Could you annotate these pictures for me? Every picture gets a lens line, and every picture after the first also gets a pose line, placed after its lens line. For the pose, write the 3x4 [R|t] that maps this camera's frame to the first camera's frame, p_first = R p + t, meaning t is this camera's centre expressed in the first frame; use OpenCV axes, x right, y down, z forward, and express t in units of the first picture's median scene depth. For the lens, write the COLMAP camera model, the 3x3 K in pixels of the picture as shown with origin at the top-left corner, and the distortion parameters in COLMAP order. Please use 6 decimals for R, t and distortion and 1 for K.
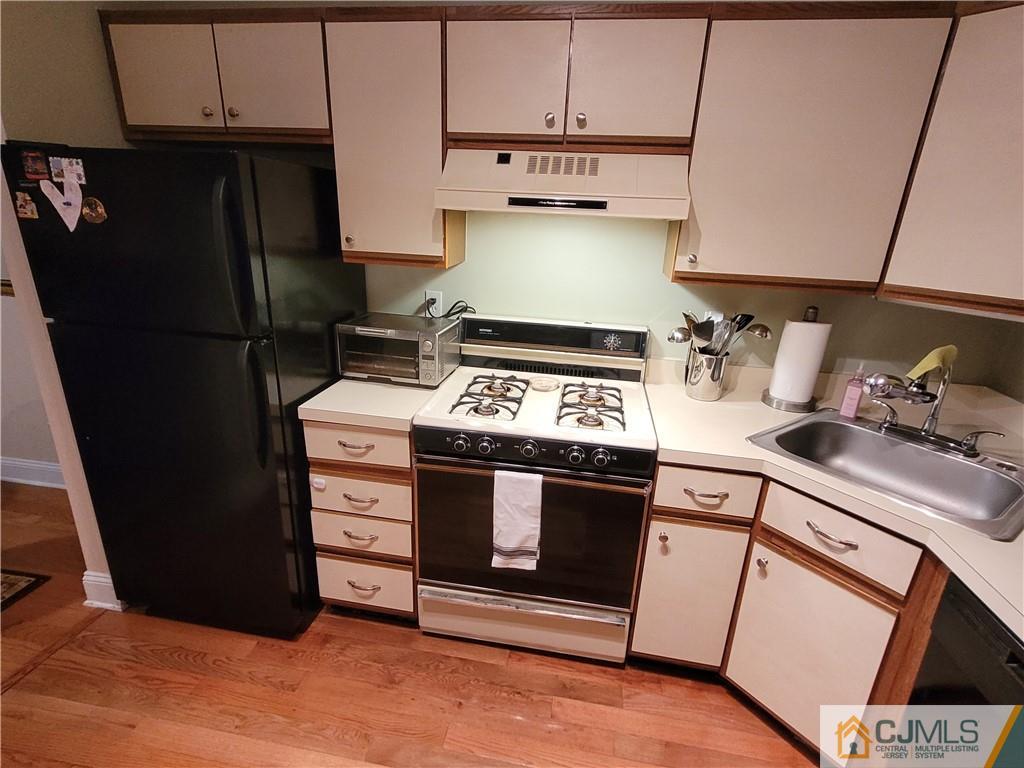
lens RADIAL K [[524.1, 0, 513.4], [0, 524.1, 392.4], [0, 0, 1]] dist [0.002675, 0.002101]
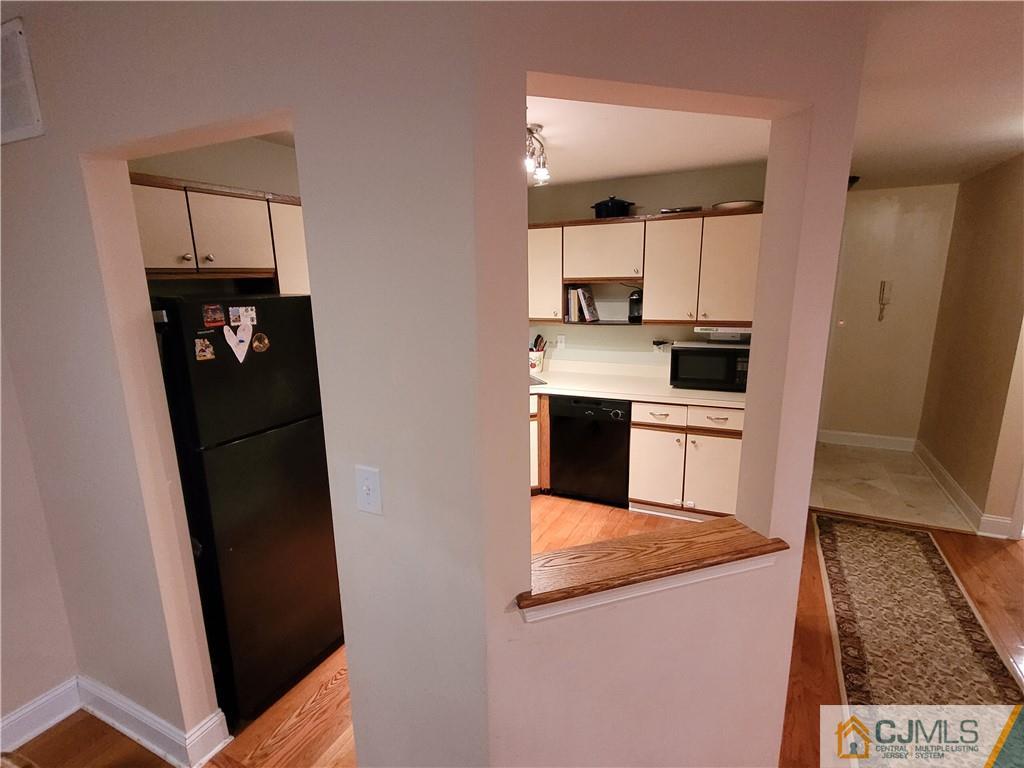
lens RADIAL K [[524.1, 0, 506.7], [0, 524.1, 388.9], [0, 0, 1]] dist [0.002675, 0.002101]
pose [[0.297208, -0.247958, 0.922054, -1.854521], [0.343355, 0.928847, 0.139110, -0.210212], [-0.890940, 0.275247, 0.361199, 0.011733]]
